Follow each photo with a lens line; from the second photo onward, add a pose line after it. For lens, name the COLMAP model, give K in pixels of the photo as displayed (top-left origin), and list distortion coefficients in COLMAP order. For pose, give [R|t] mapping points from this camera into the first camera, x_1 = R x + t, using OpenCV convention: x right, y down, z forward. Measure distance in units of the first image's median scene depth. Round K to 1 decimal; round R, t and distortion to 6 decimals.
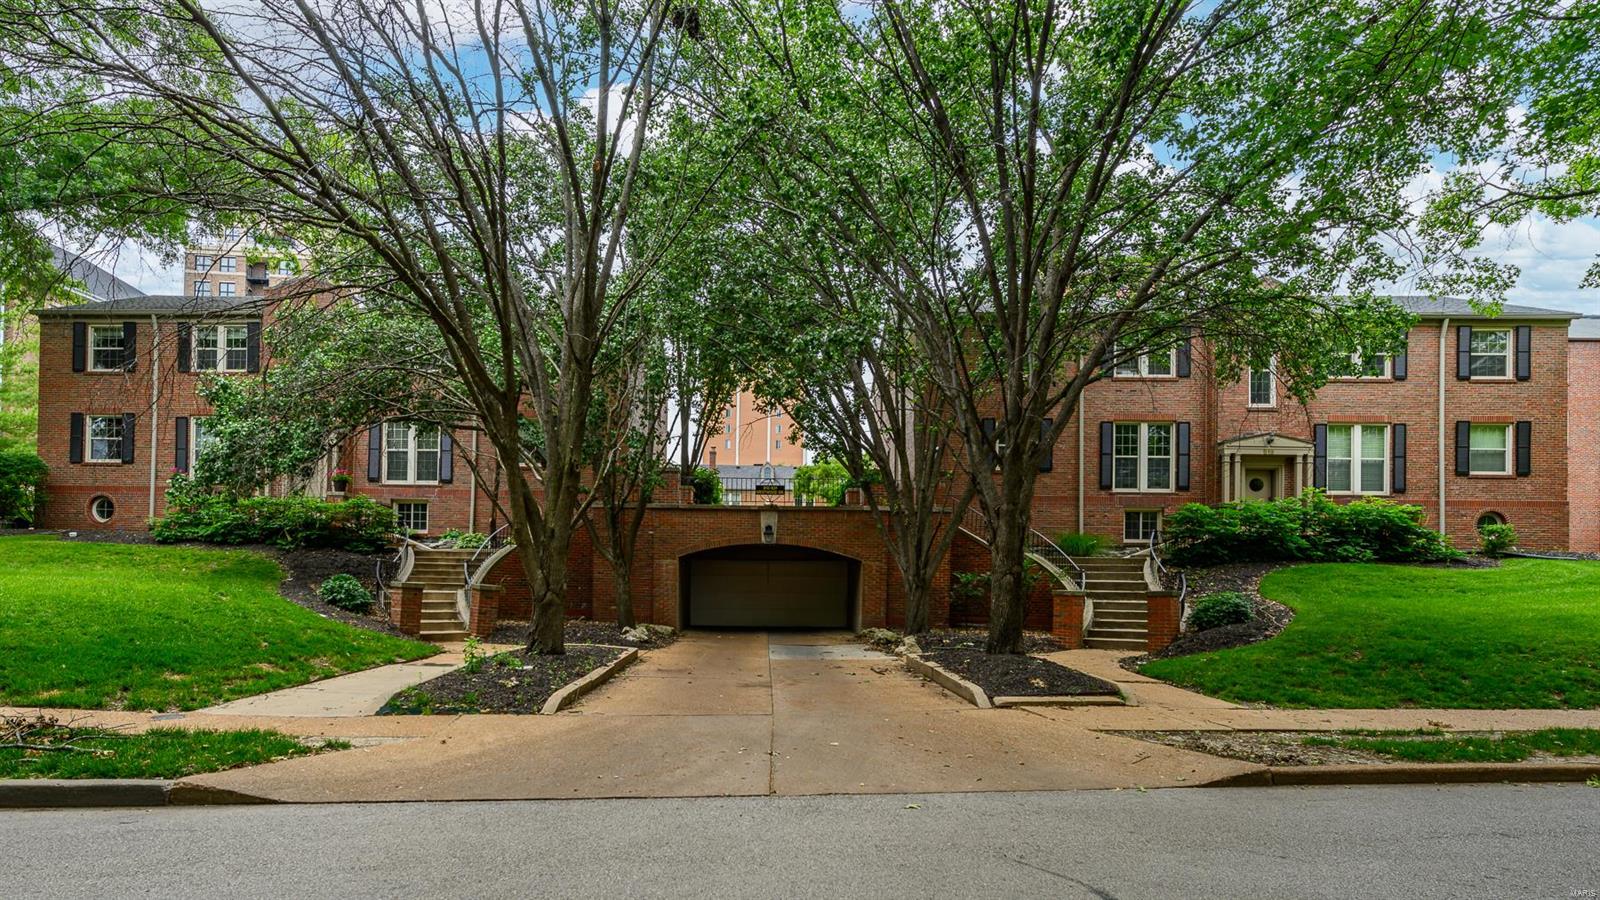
lens RADIAL K [[749.1, 0, 798.2], [0, 749.1, 458.5], [0, 0, 1]] dist [0.001919, 0.000205]
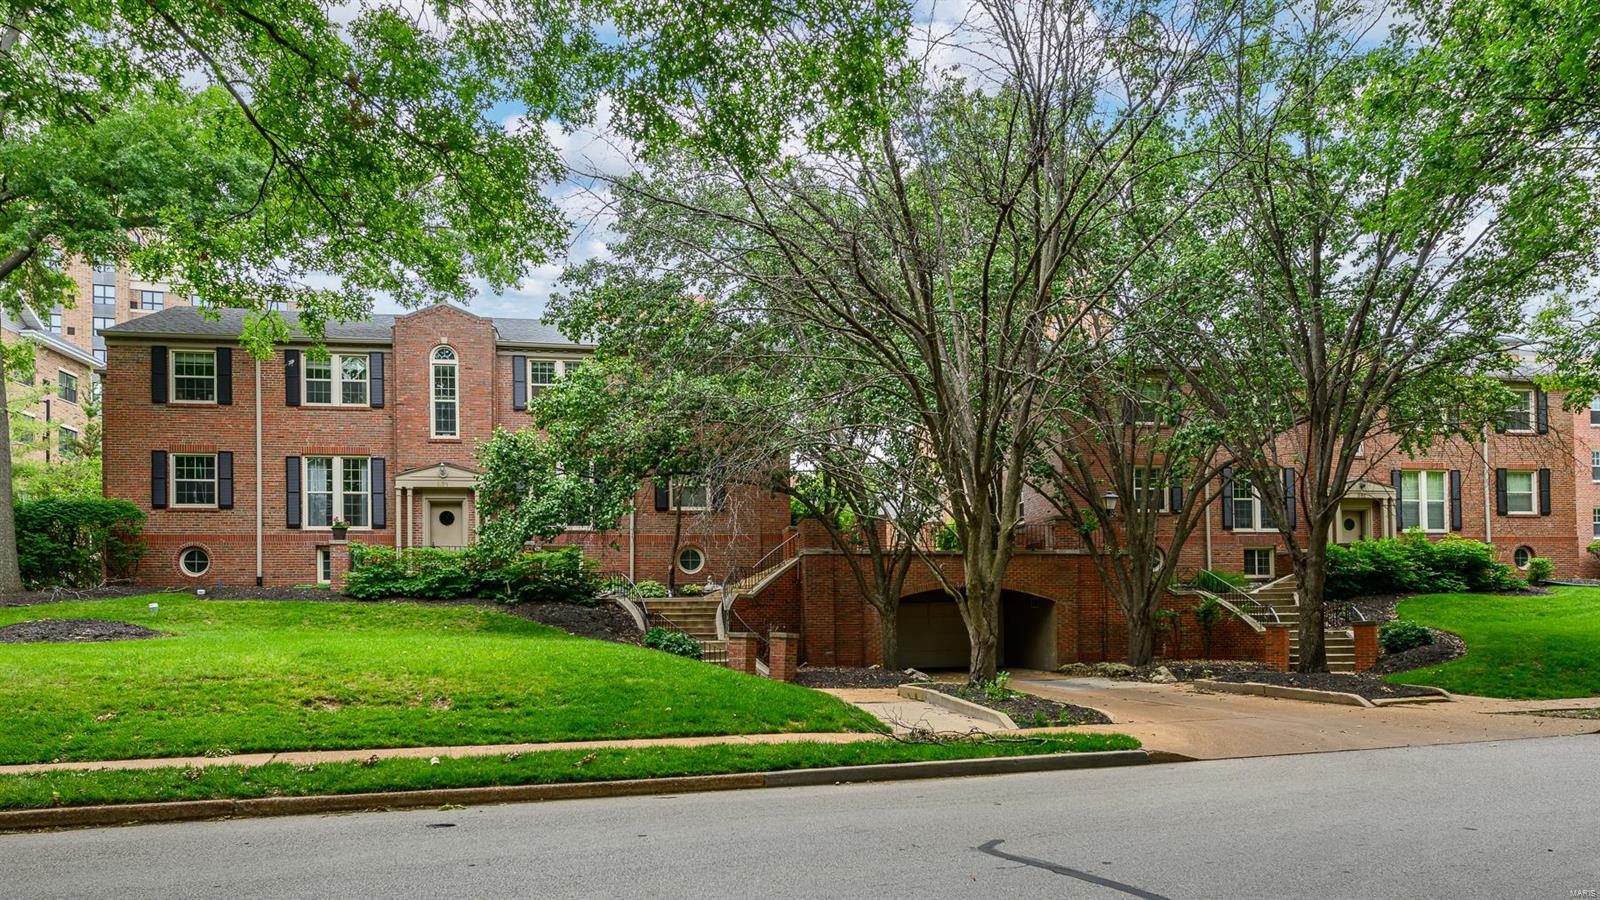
lens RADIAL K [[929.3, 0, 800.8], [0, 929.3, 447.8], [0, 0, 1]] dist [0.002463, -0.000195]
pose [[0.981101, 0.007899, 0.193334, -0.467528], [-0.003816, 0.999762, -0.021482, -0.046601], [-0.193458, 0.020338, 0.980898, -0.212651]]
